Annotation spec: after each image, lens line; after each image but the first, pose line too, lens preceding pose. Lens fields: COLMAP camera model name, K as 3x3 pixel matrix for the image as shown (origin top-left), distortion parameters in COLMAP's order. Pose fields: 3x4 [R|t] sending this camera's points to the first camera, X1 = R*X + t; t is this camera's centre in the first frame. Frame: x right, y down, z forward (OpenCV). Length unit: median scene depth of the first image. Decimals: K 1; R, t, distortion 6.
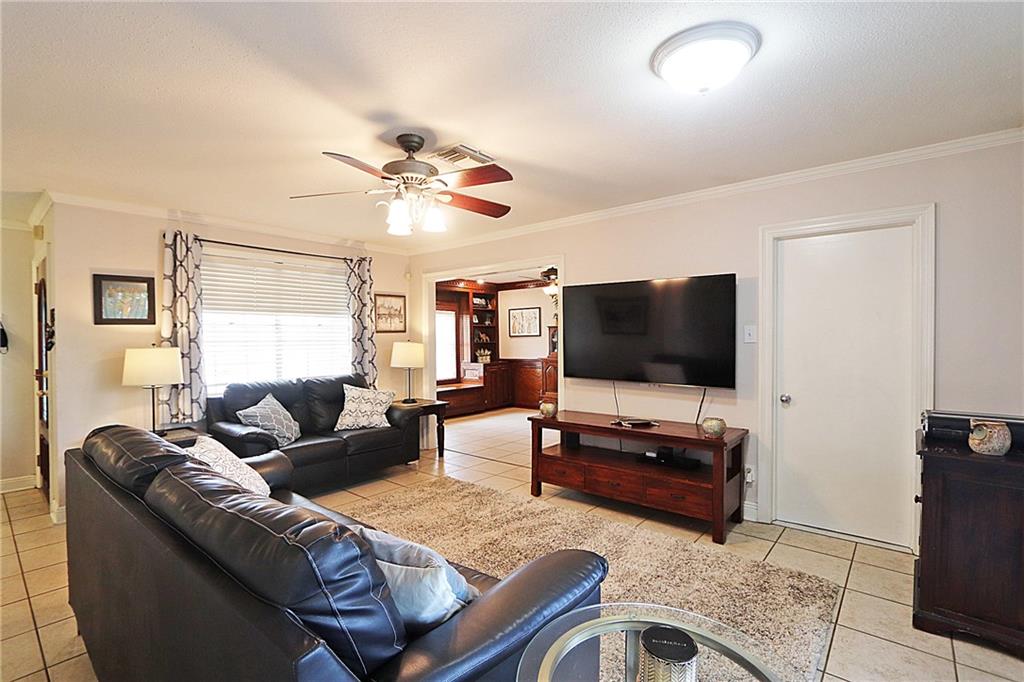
lens RADIAL K [[469.9, 0, 506.2], [0, 469.9, 345.0], [0, 0, 1]] dist [-0.011876, 0.000054]
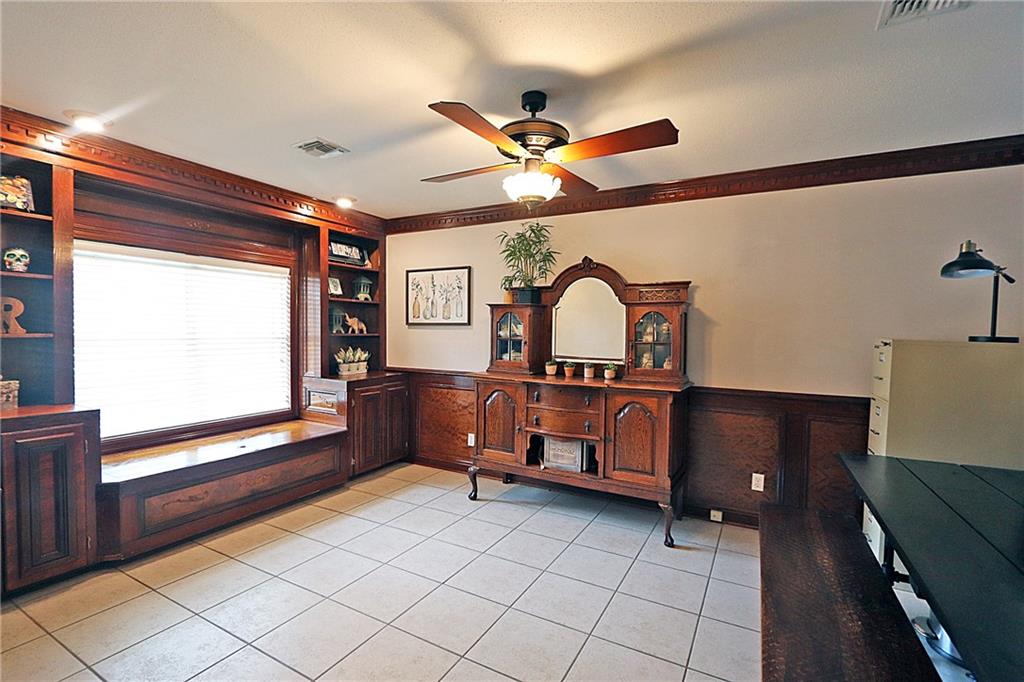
lens RADIAL K [[469.9, 0, 506.2], [0, 469.9, 345.0], [0, 0, 1]] dist [-0.011876, 0.000054]
pose [[0.980402, 0.014191, 0.196497, 0.013059], [-0.019318, 0.999520, 0.024199, -0.010179], [-0.196060, -0.027521, 0.980206, 0.491702]]
